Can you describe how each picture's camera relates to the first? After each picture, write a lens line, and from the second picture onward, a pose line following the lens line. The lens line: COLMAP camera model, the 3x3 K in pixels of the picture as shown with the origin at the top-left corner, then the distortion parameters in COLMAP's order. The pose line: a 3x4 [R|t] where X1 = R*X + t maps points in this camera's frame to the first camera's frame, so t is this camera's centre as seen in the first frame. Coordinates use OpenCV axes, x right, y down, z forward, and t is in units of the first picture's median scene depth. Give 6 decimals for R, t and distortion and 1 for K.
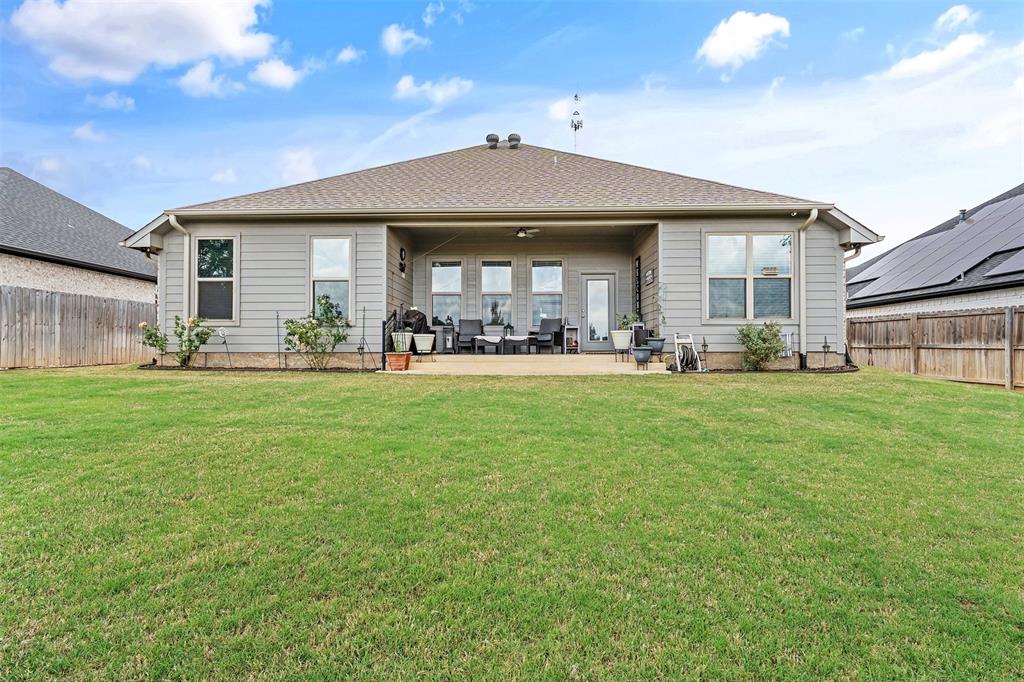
lens RADIAL K [[468.6, 0, 512.0], [0, 468.6, 341.0], [0, 0, 1]] dist [0.000034, 0.000173]
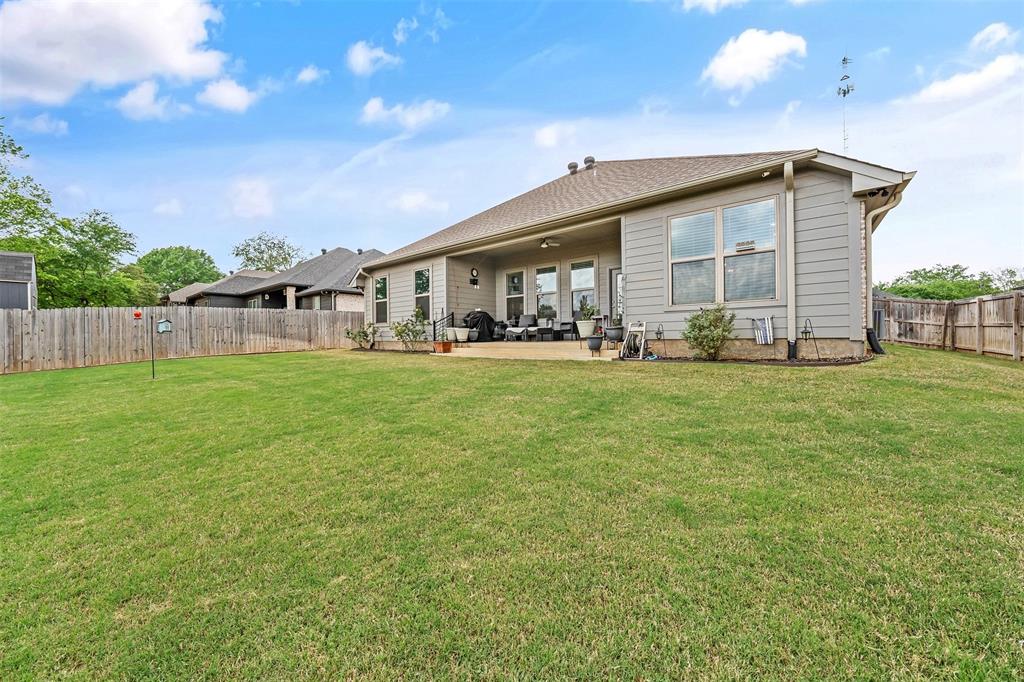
lens RADIAL K [[362.4, 0, 510.4], [0, 362.4, 337.0], [0, 0, 1]] dist [-0.001758, -0.000042]
pose [[0.795774, -0.010453, -0.605503, 0.598476], [0.025827, 0.999527, 0.016687, -0.002907], [0.605042, -0.028917, 0.795668, 0.191463]]
